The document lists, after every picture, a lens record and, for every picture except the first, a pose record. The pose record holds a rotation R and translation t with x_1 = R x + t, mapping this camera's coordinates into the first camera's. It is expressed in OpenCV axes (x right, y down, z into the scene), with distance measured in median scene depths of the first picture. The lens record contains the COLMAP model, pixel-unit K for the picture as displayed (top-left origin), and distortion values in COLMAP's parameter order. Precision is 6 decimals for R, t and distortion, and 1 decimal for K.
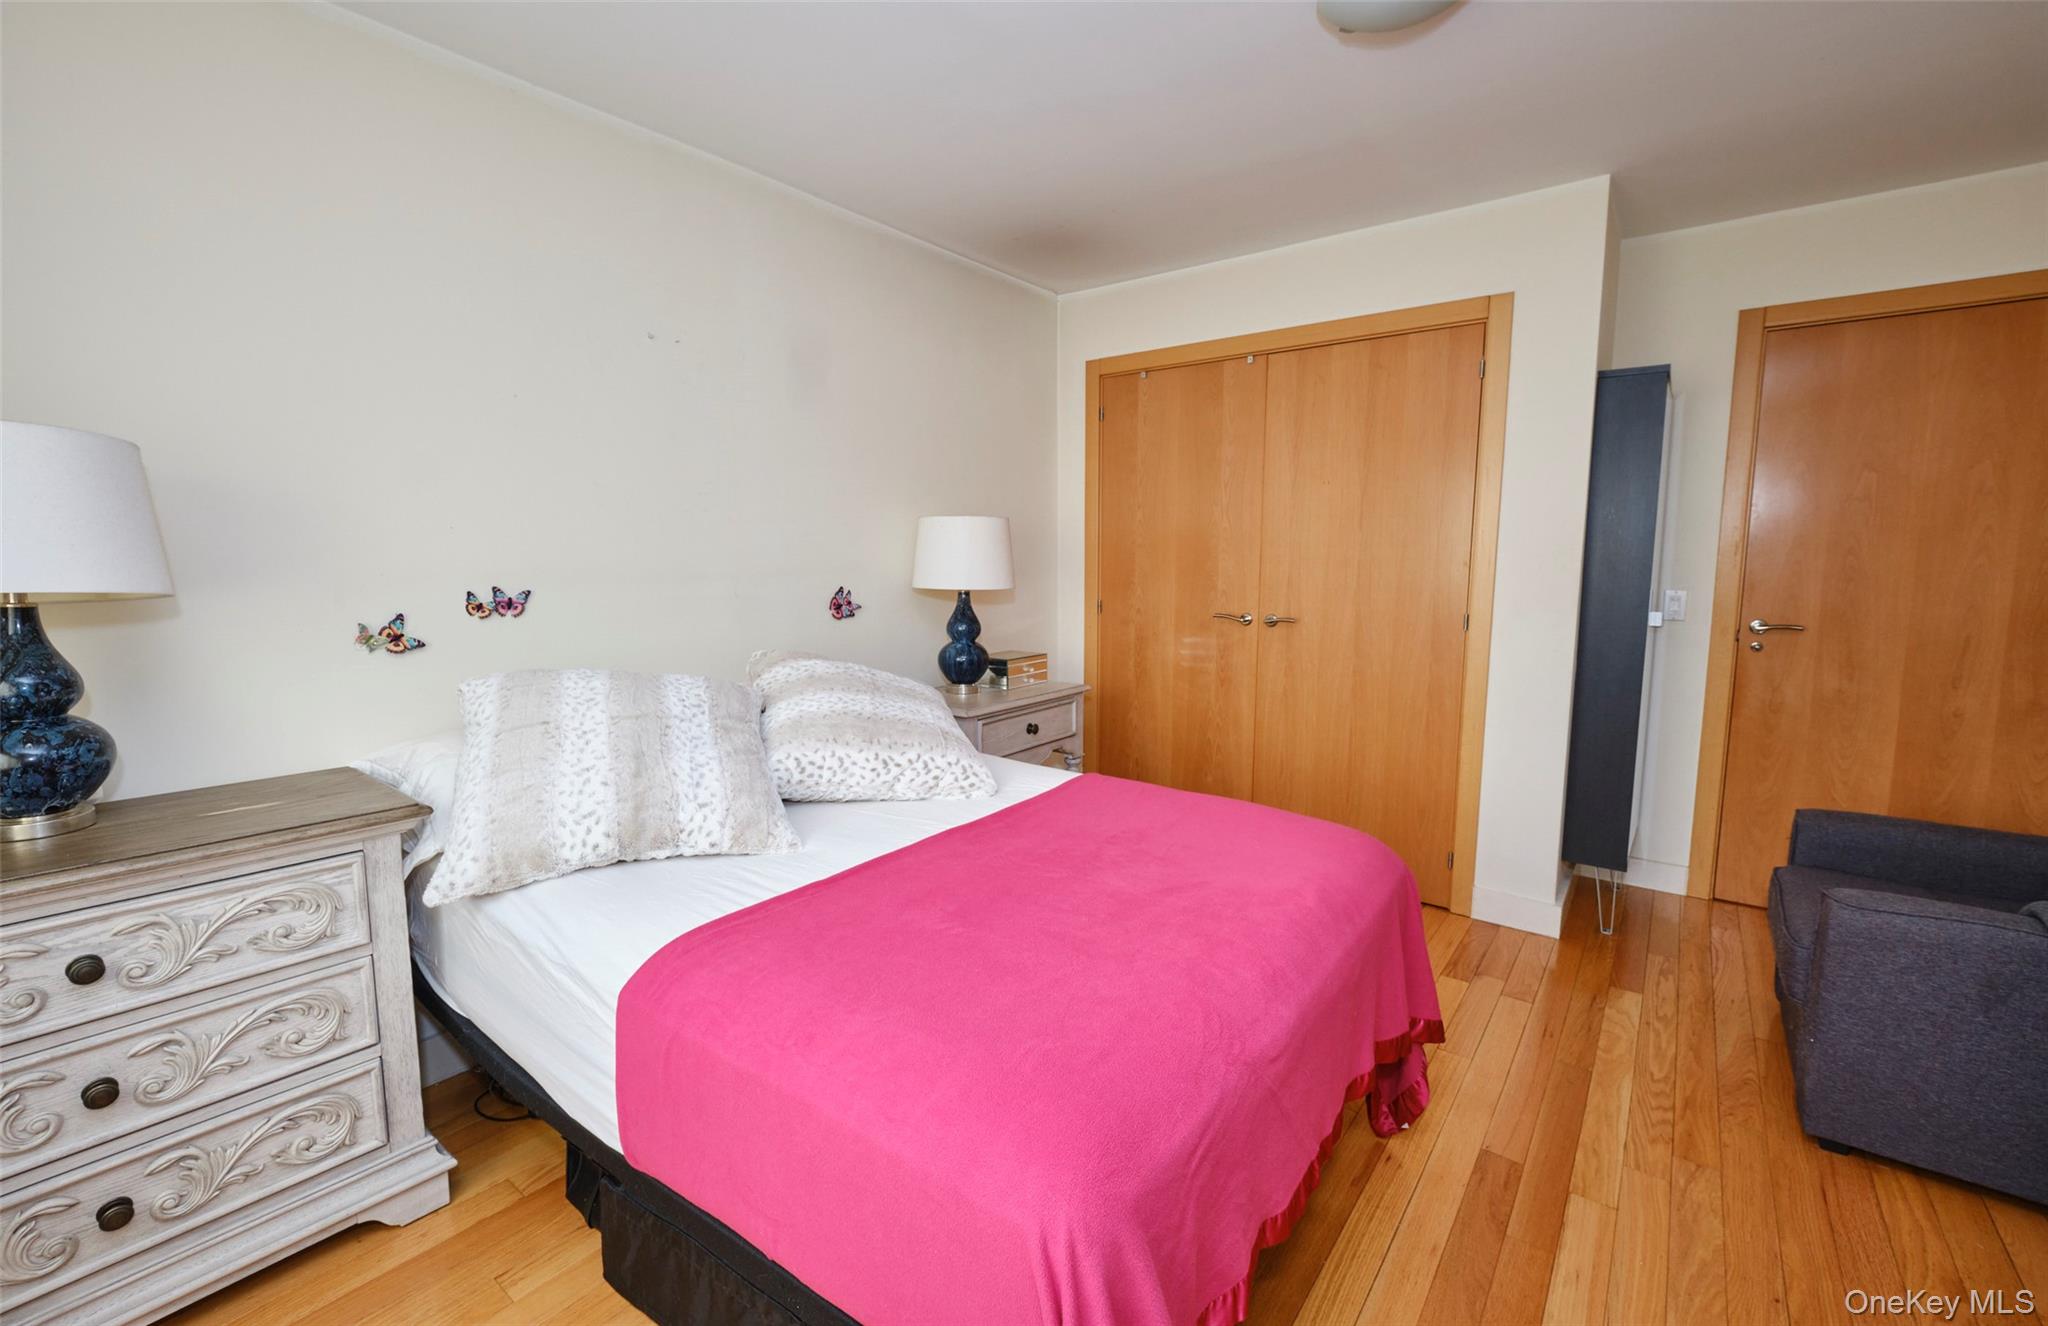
lens RADIAL K [[858.0, 0, 1024.8], [0, 858.0, 656.0], [0, 0, 1]] dist [-0.001150, -0.002765]
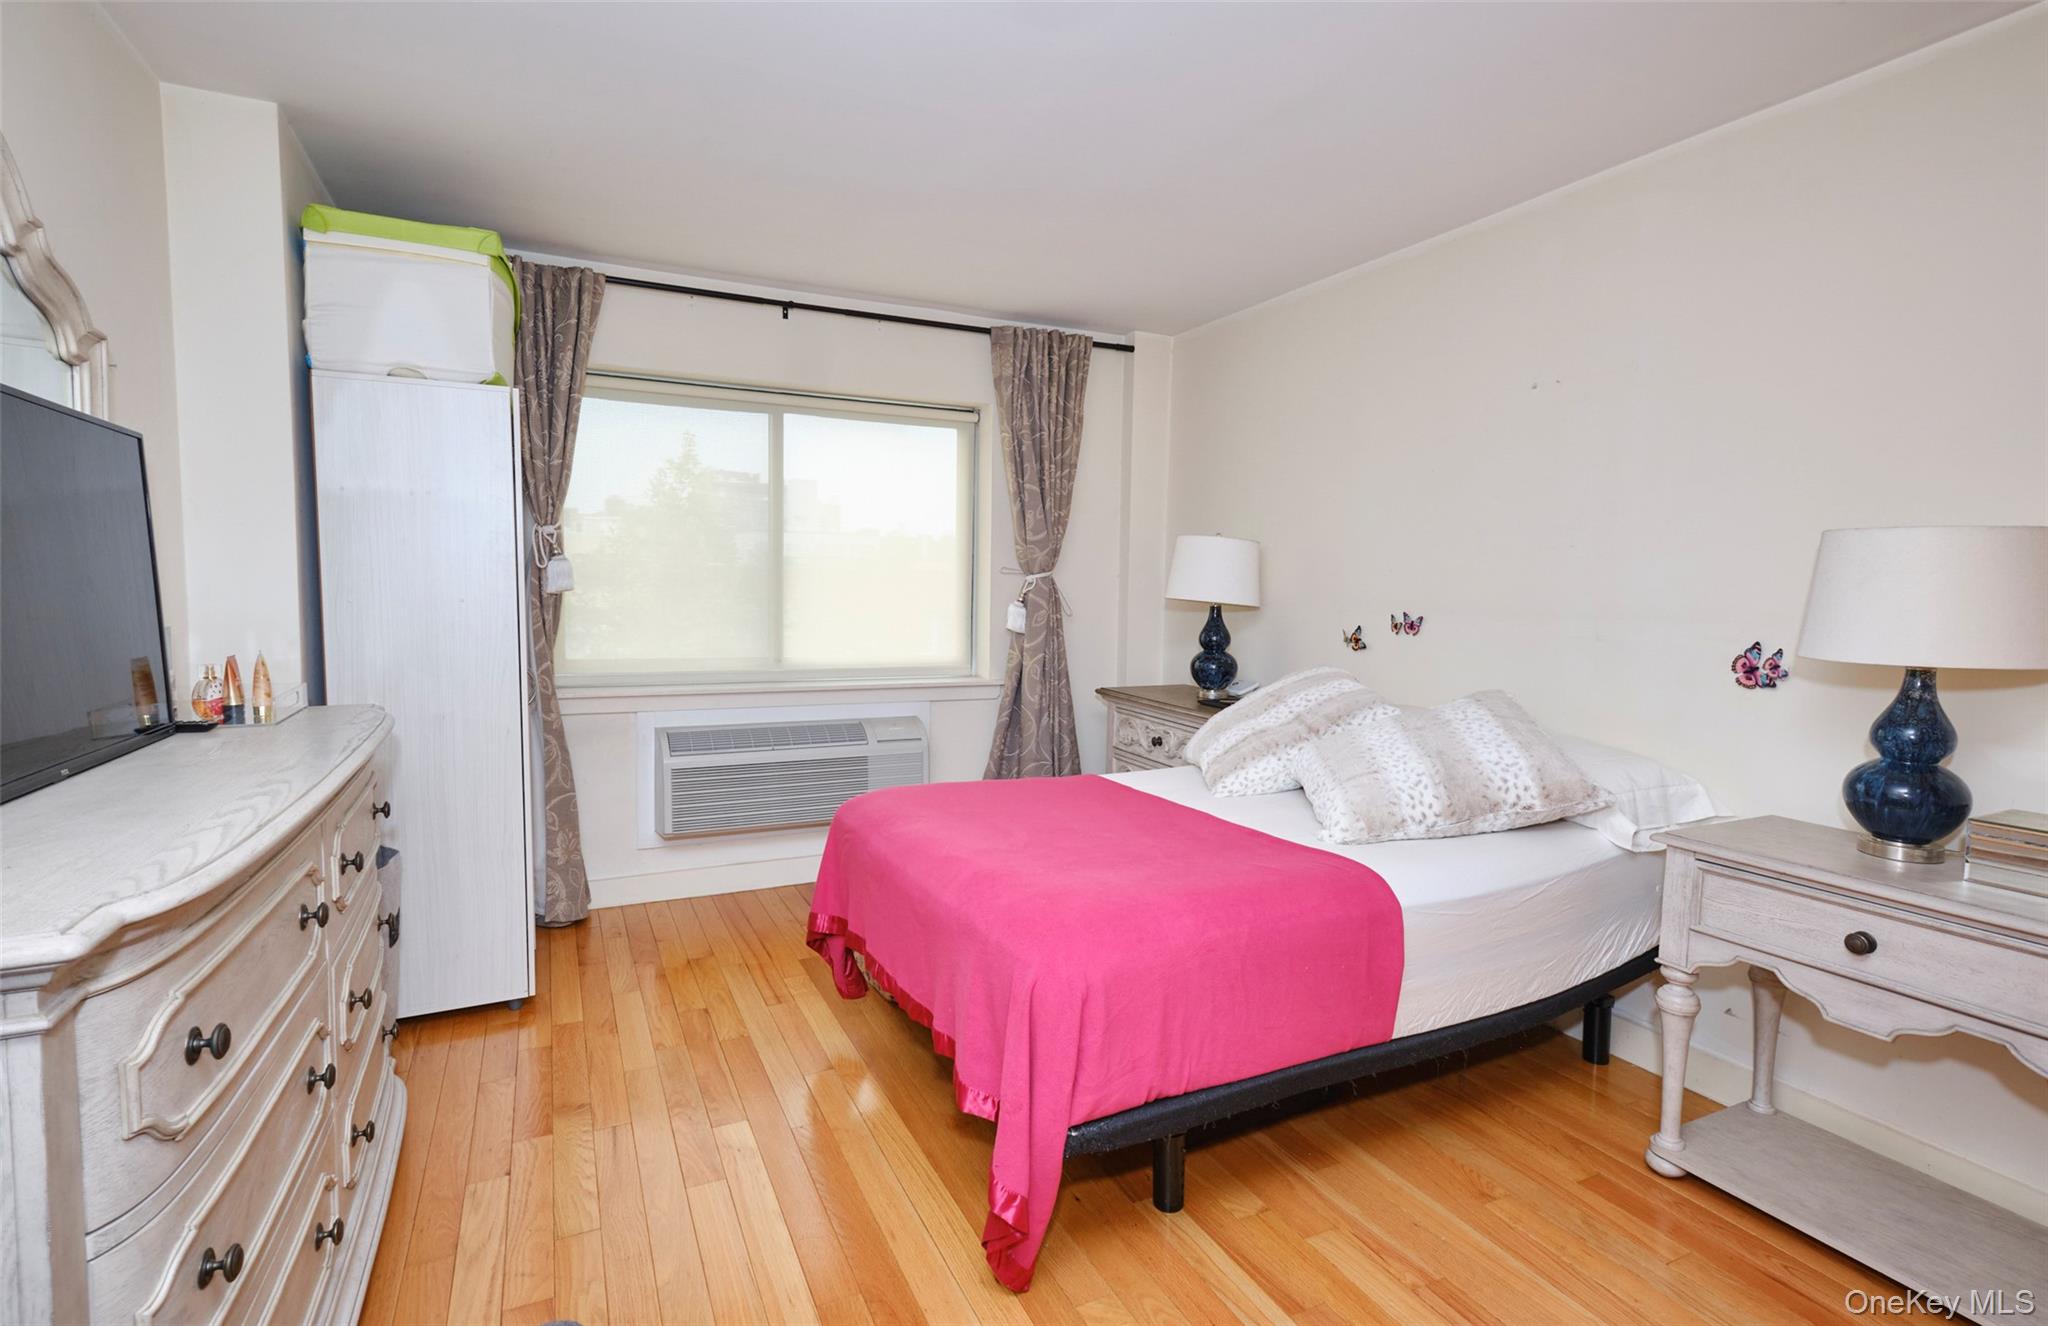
lens RADIAL K [[928.5, 0, 1024.3], [0, 928.5, 655.4], [0, 0, 1]] dist [-0.003916, 0.000651]
pose [[-0.427296, 0.047157, -0.902881, 1.006124], [-0.144203, 0.982300, 0.119551, -0.102511], [0.892538, 0.181282, -0.412933, 1.078231]]
